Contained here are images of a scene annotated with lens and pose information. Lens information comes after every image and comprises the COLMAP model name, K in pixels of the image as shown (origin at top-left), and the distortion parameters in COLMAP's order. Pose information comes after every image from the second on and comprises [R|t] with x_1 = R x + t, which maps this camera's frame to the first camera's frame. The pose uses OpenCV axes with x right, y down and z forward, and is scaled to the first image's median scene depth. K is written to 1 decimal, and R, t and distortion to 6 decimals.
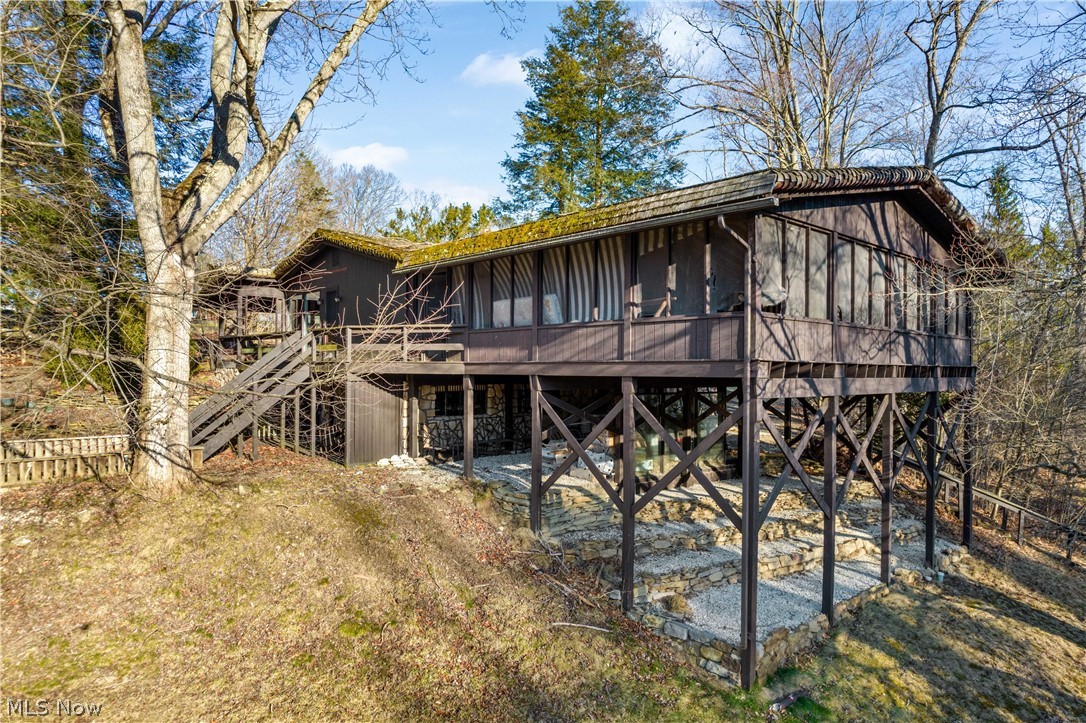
lens RADIAL K [[678.2, 0, 543.0], [0, 678.2, 361.5], [0, 0, 1]] dist [-0.086688, 0.064830]
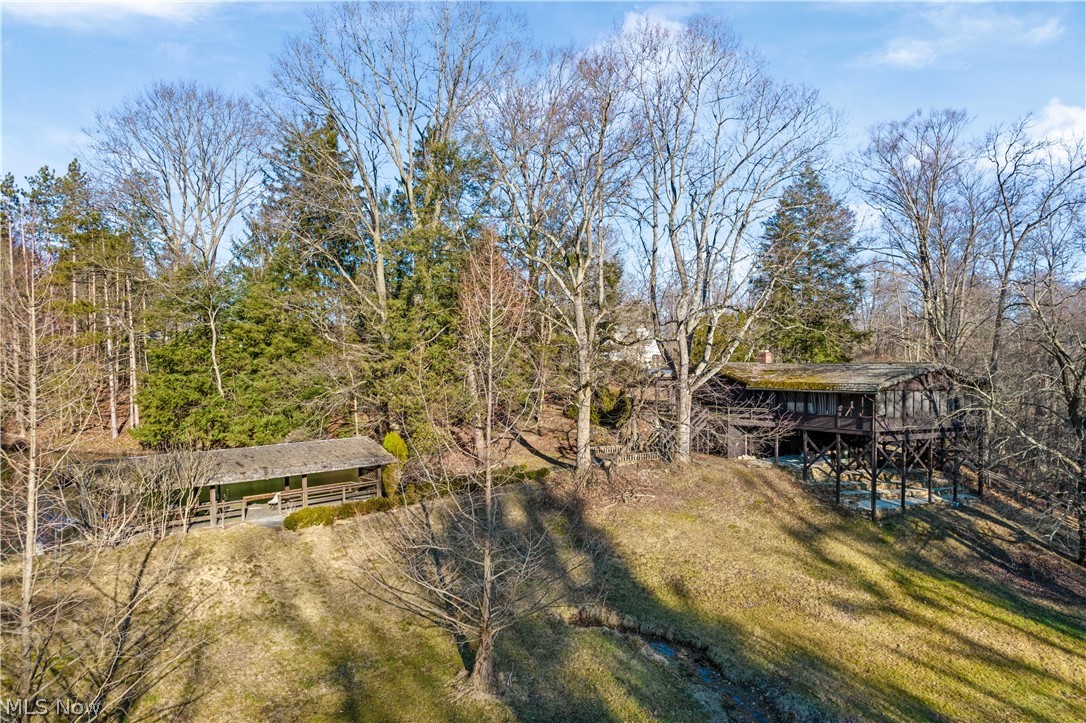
lens RADIAL K [[678.2, 0, 543.0], [0, 678.2, 361.5], [0, 0, 1]] dist [-0.086688, 0.064830]
pose [[0.967256, -0.002276, -0.253794, -0.385378], [0.000709, 0.999980, -0.006265, -0.269652], [0.253803, 0.005880, 0.967238, -2.216107]]
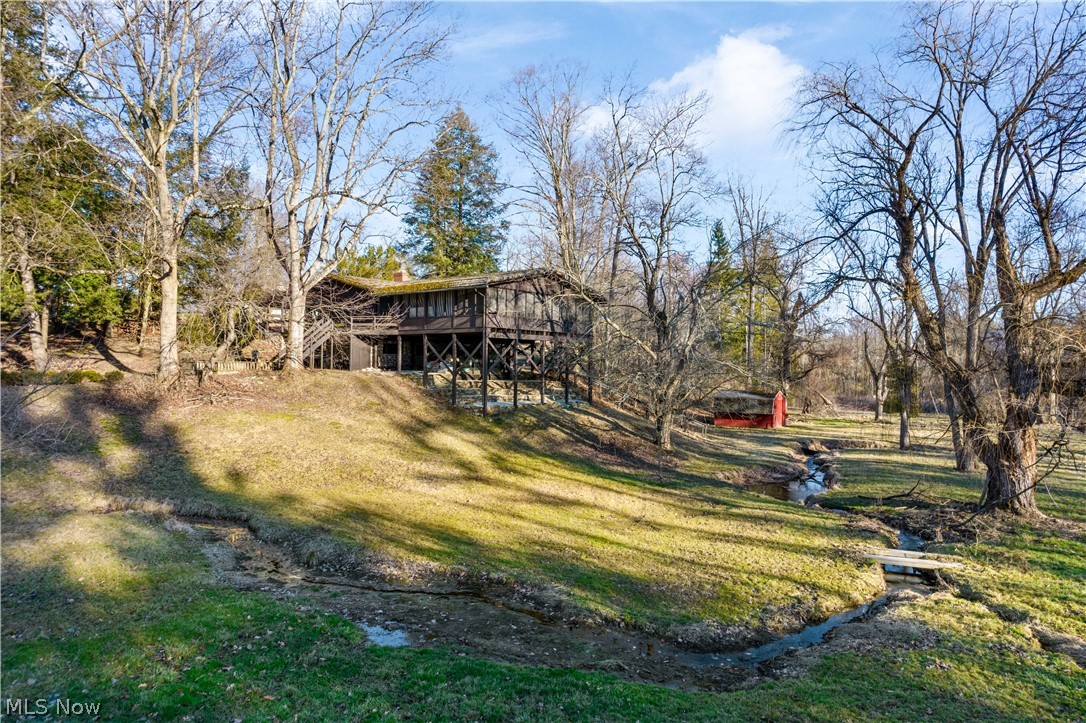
lens RADIAL K [[678.2, 0, 543.0], [0, 678.2, 361.5], [0, 0, 1]] dist [-0.086688, 0.064830]
pose [[0.983831, 0.003587, 0.179062, -0.032745], [-0.004974, 0.999961, 0.007303, 0.116417], [-0.179029, -0.008075, 0.983811, -1.995038]]
